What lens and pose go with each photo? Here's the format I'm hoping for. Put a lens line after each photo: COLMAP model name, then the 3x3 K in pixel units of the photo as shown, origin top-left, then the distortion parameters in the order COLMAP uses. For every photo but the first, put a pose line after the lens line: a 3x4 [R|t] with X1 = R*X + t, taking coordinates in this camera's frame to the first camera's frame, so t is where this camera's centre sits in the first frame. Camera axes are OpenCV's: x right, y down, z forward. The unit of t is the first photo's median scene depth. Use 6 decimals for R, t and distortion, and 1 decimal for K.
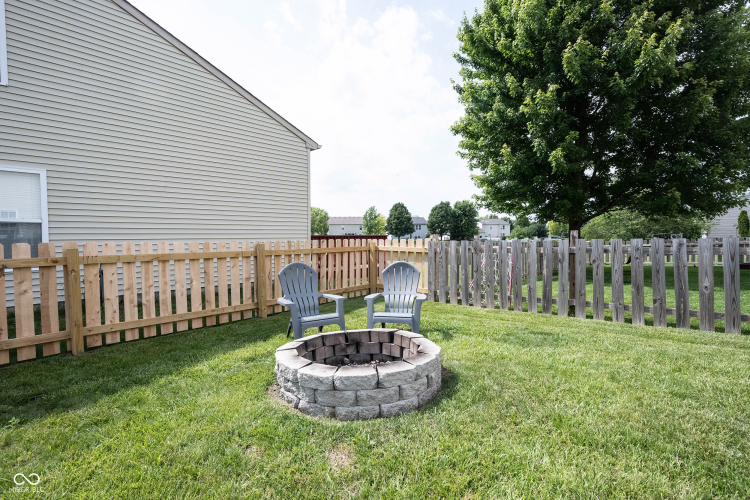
lens RADIAL K [[365.4, 0, 375.0], [0, 365.4, 250.5], [0, 0, 1]] dist [-0.000712, -0.000042]
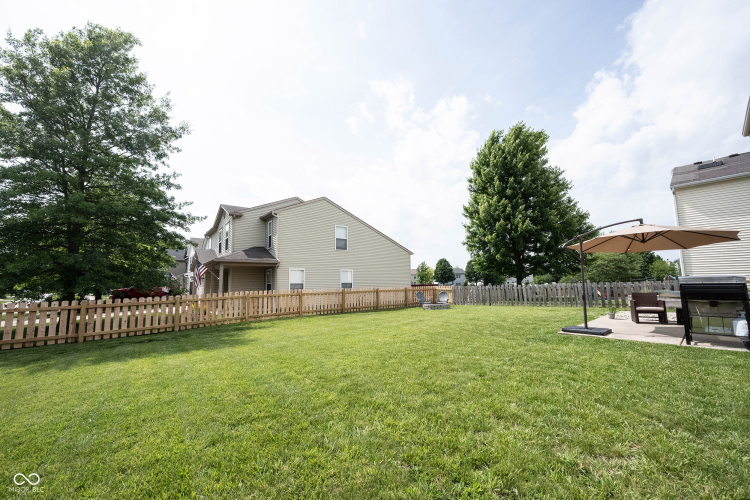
lens RADIAL K [[298.3, 0, 373.7], [0, 298.3, 250.8], [0, 0, 1]] dist [0.002960, 0.000212]
pose [[0.986555, -0.026361, -0.161291, -0.070921], [0.002515, 0.989238, -0.146295, 0.031849], [0.163412, 0.143923, 0.976003, -1.163297]]
